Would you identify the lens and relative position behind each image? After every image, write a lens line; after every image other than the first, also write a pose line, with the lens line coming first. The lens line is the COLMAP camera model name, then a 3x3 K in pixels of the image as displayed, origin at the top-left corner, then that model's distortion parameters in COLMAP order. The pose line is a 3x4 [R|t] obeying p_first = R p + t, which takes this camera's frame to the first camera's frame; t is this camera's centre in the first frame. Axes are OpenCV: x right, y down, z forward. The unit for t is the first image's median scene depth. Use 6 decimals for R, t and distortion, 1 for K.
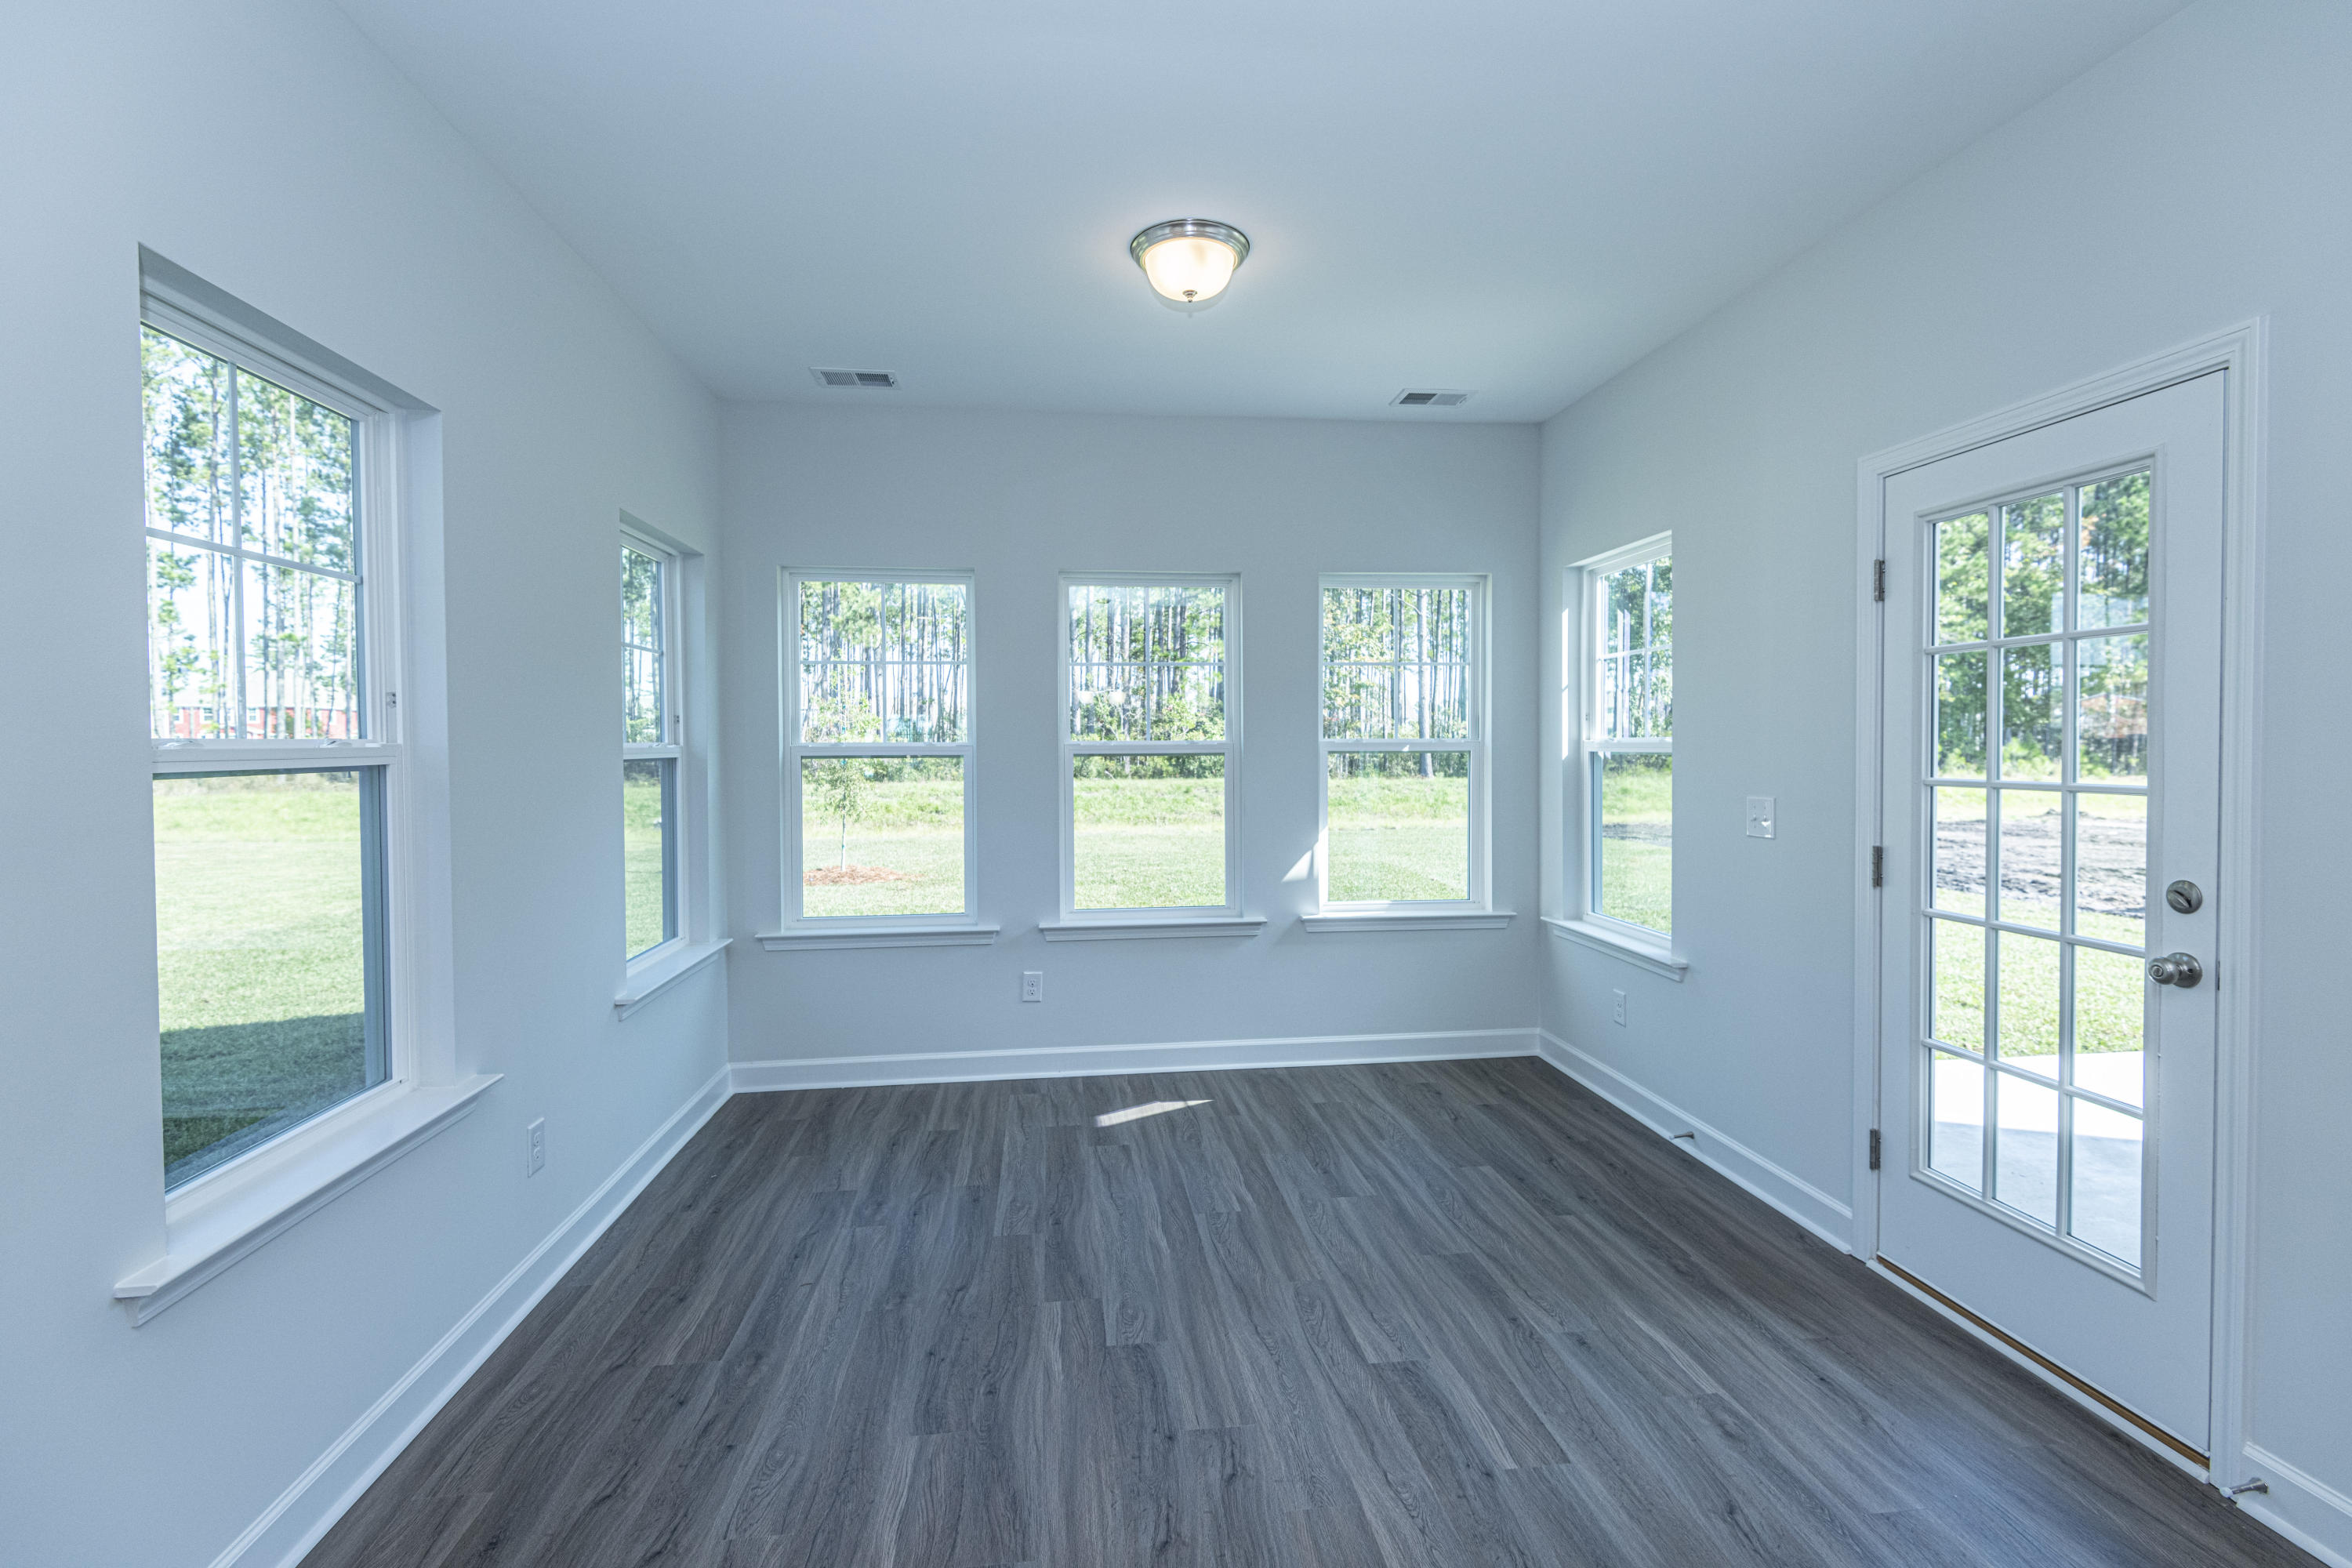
lens RADIAL K [[1057.8, 0, 1182.4], [0, 1057.8, 762.7], [0, 0, 1]] dist [0.037213, -0.023444]
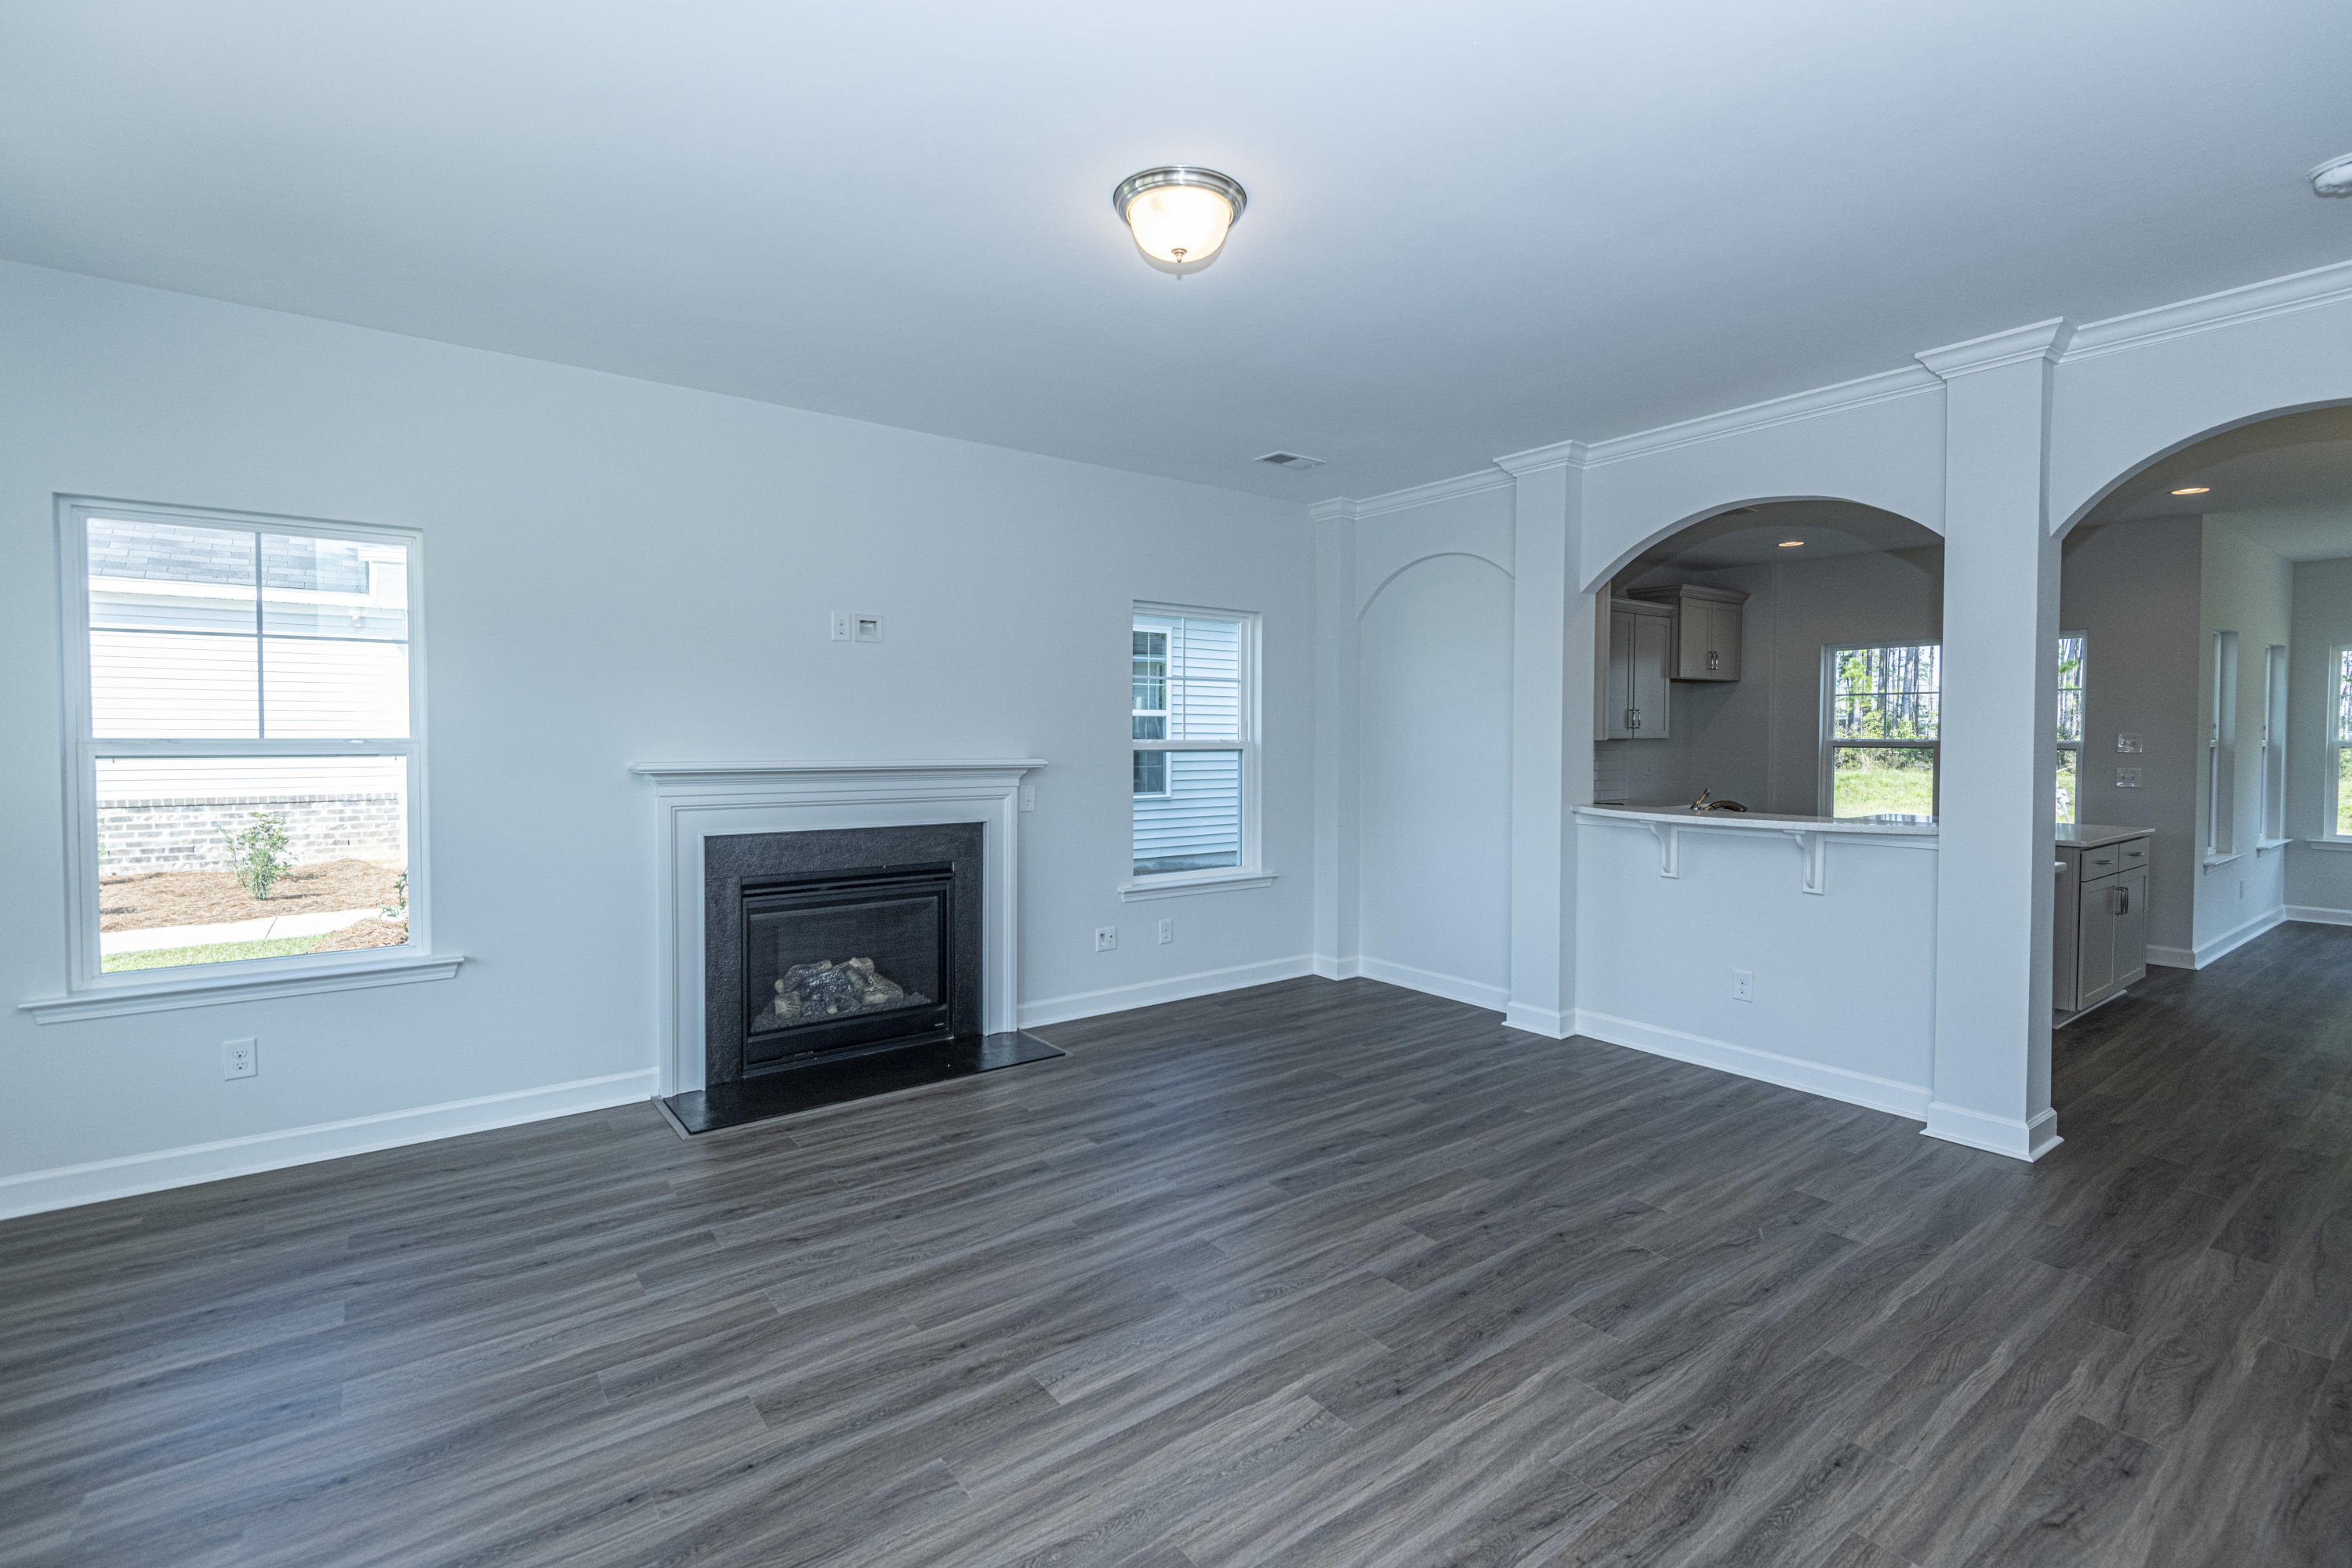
lens RADIAL K [[1057.8, 0, 1182.4], [0, 1057.8, 762.7], [0, 0, 1]] dist [0.037213, -0.023444]
pose [[0.501193, 0.030526, -0.864797, 0.329452], [-0.020810, 0.999514, 0.023221, 0.027713], [0.865085, 0.006358, 0.501585, -2.247116]]
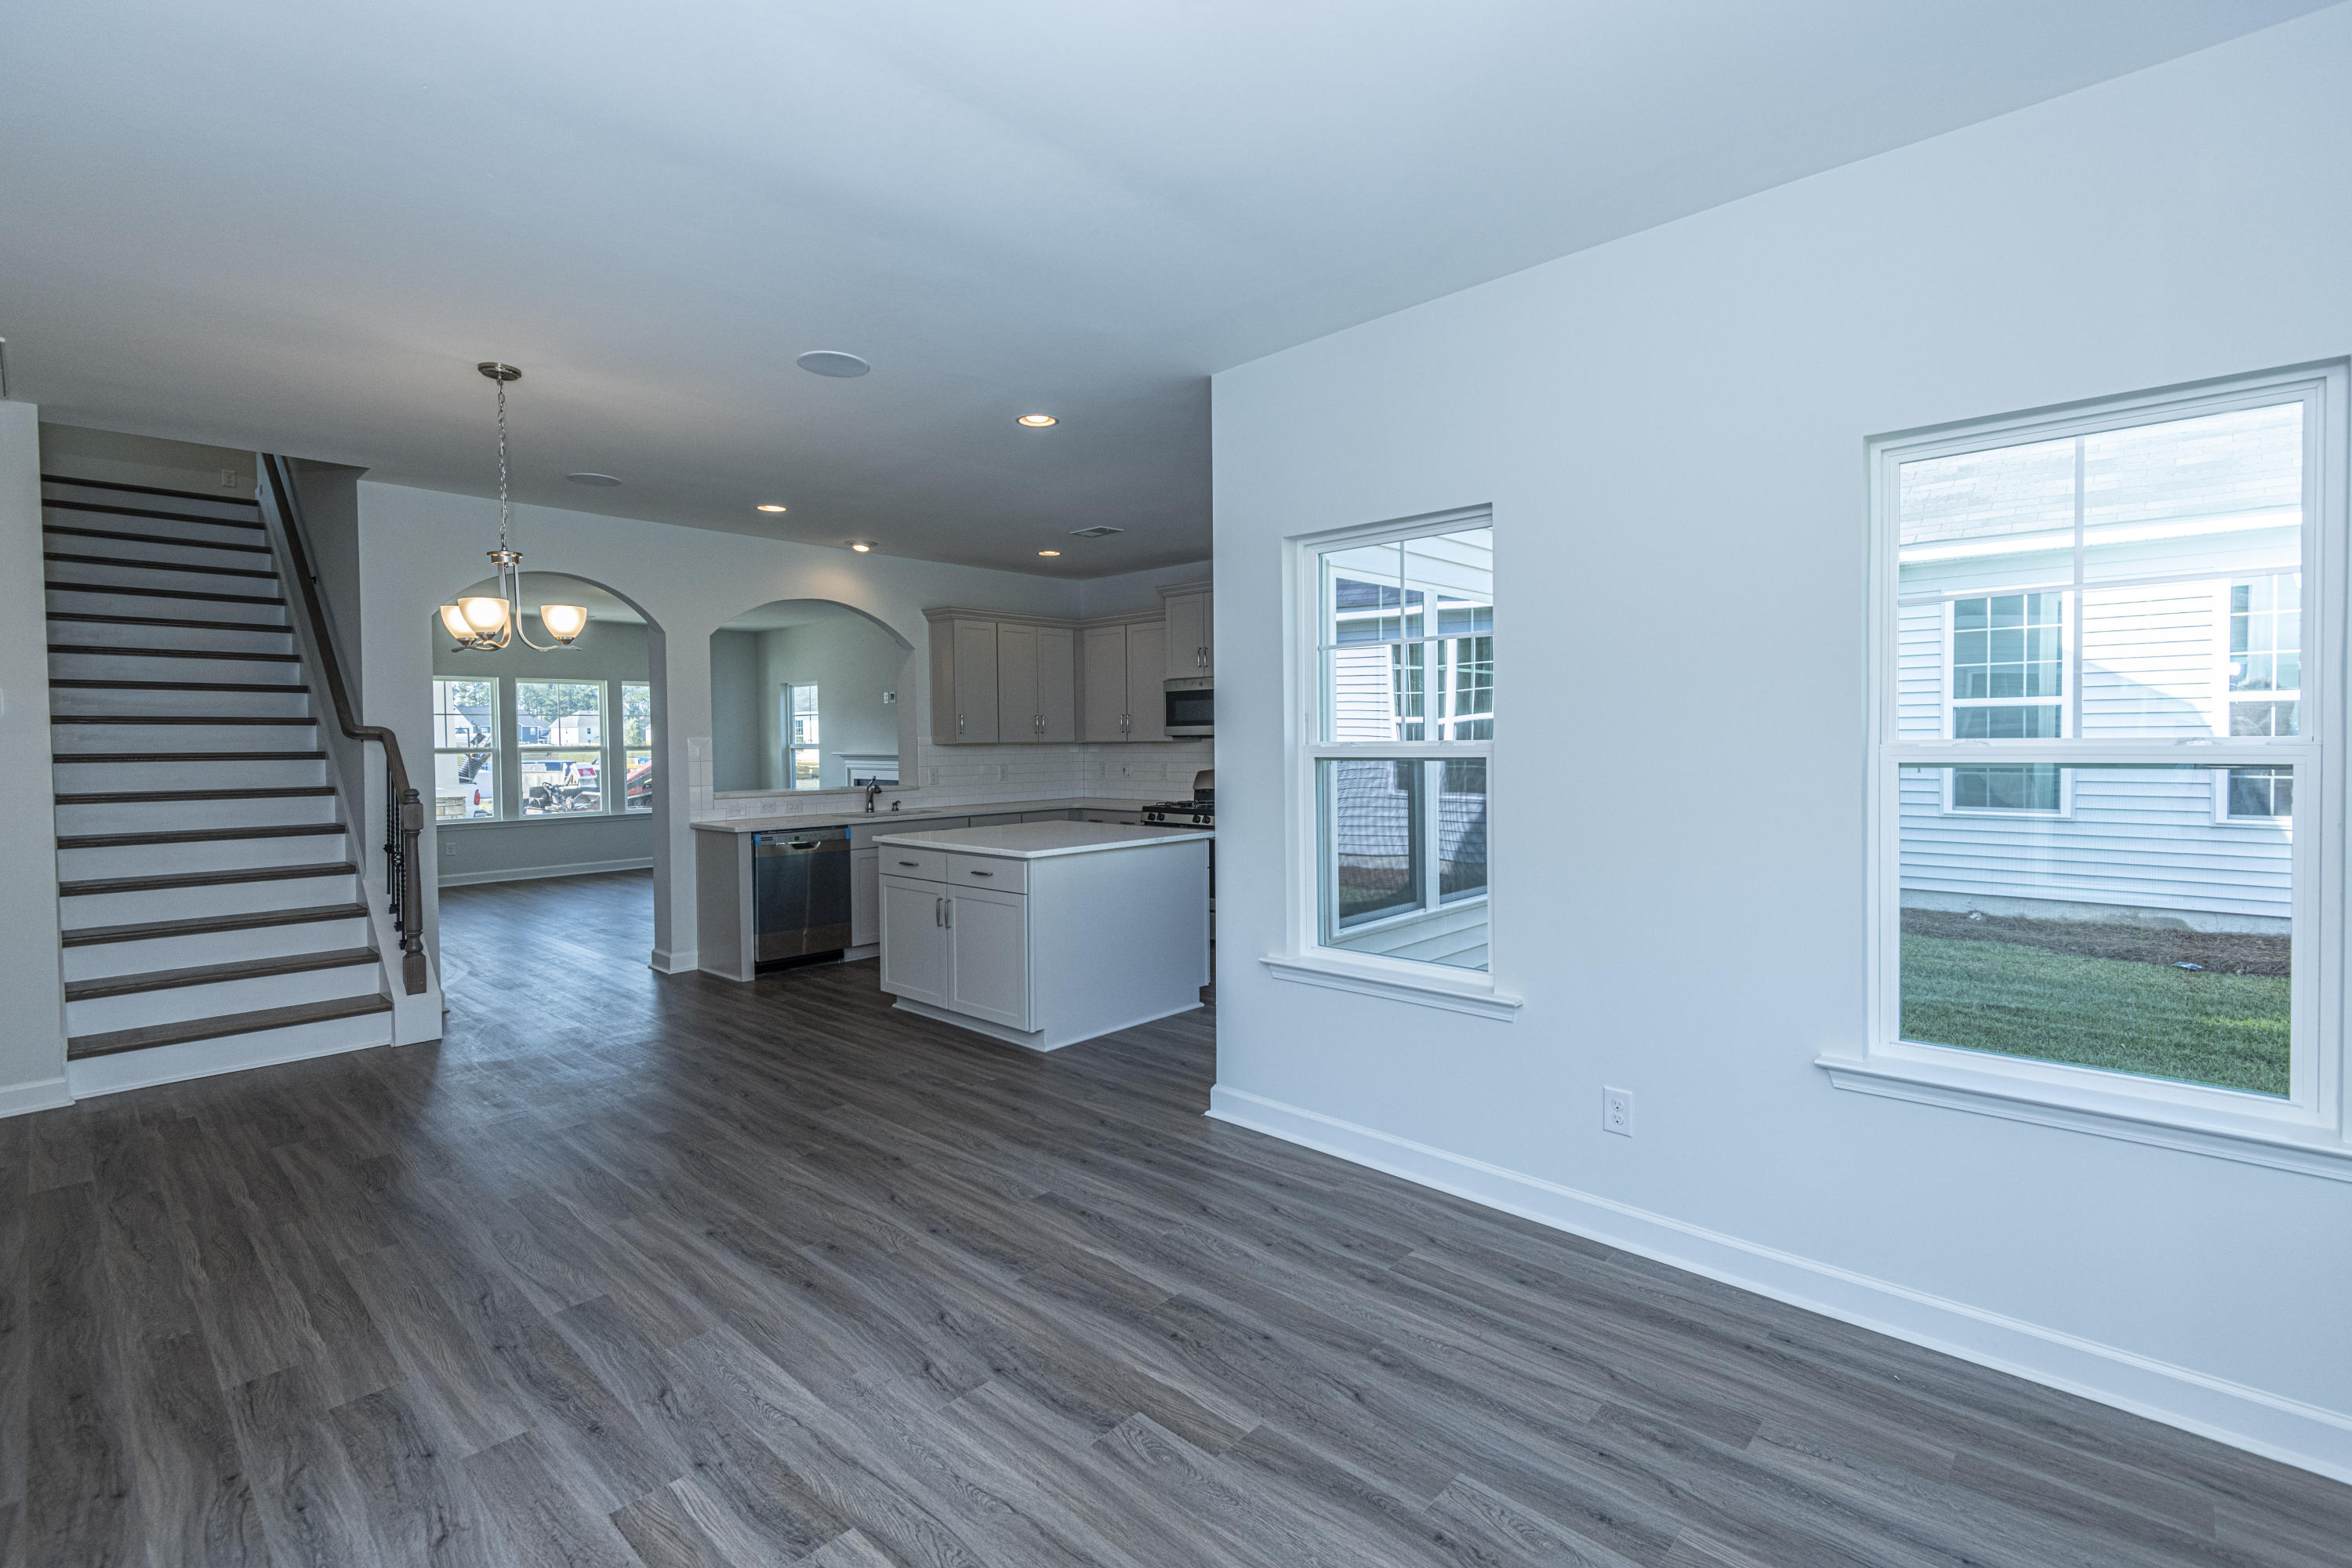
lens RADIAL K [[1057.8, 0, 1182.4], [0, 1057.8, 762.7], [0, 0, 1]] dist [0.037213, -0.023444]
pose [[-0.766350, 0.027826, -0.641820, 0.355625], [0.002484, 0.999182, 0.040355, -0.035197], [0.642418, 0.029332, -0.765793, 1.283131]]
